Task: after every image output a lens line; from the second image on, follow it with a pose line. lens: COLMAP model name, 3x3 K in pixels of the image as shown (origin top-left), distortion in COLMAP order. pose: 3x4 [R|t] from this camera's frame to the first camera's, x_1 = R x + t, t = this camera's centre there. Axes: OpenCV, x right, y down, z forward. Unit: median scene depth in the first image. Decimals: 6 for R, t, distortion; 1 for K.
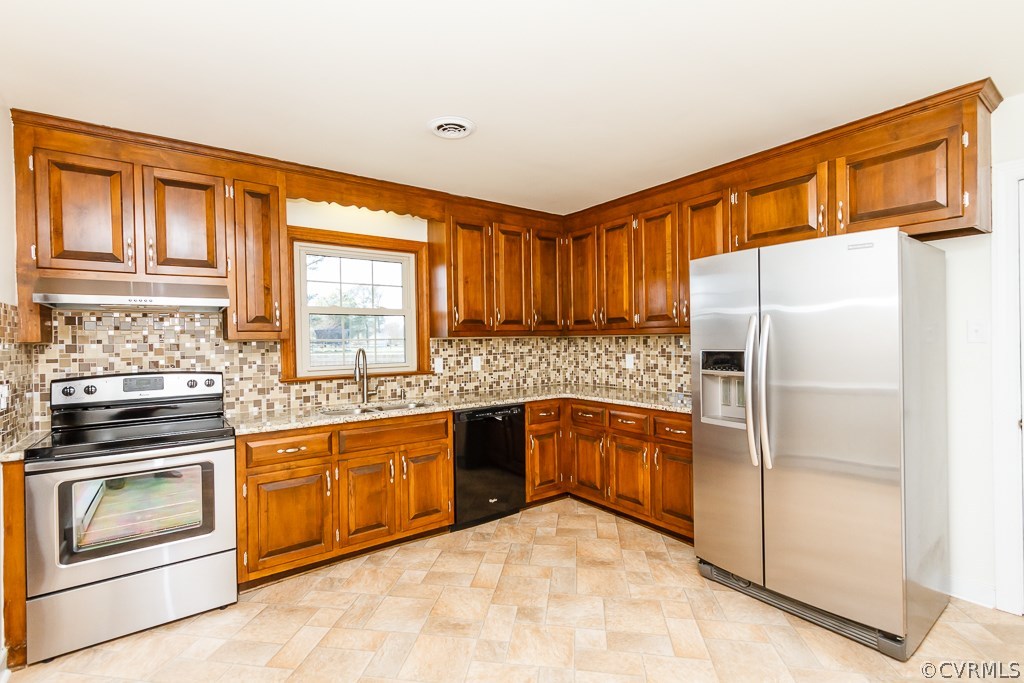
lens RADIAL K [[464.9, 0, 504.9], [0, 464.9, 341.3], [0, 0, 1]] dist [0.010183, -0.002392]
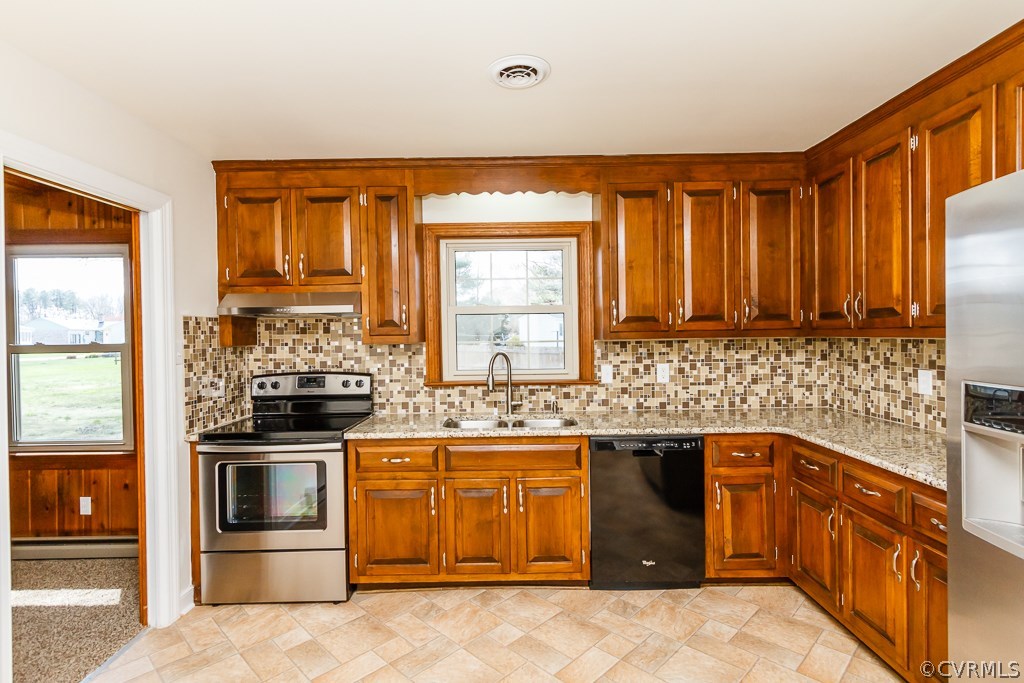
lens RADIAL K [[507.8, 0, 509.8], [0, 507.8, 339.7], [0, 0, 1]] dist [0.013819, -0.004836]
pose [[0.812878, 0.009985, -0.582348, 0.246696], [0.000359, 0.999844, 0.017645, -0.024056], [0.582434, -0.014553, 0.812748, 0.208230]]
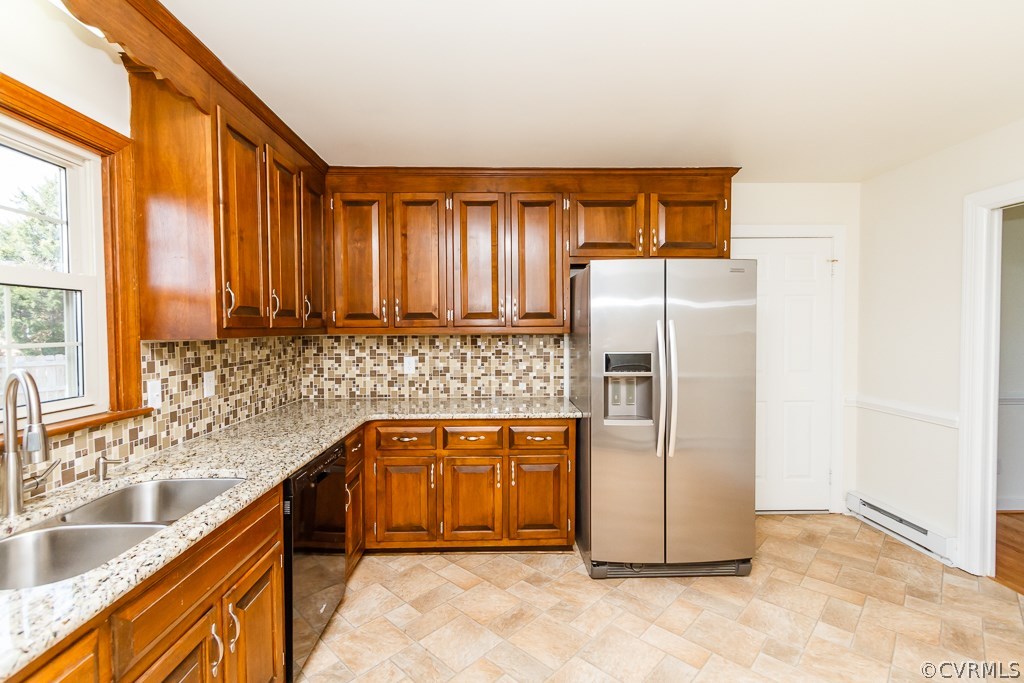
lens RADIAL K [[464.9, 0, 505.6], [0, 464.9, 340.5], [0, 0, 1]] dist [0.010183, -0.002392]
pose [[0.567738, -0.010608, 0.823141, -0.365499], [0.000009, 0.999917, 0.012880, -0.013912], [-0.823209, -0.007305, 0.567691, 0.434348]]
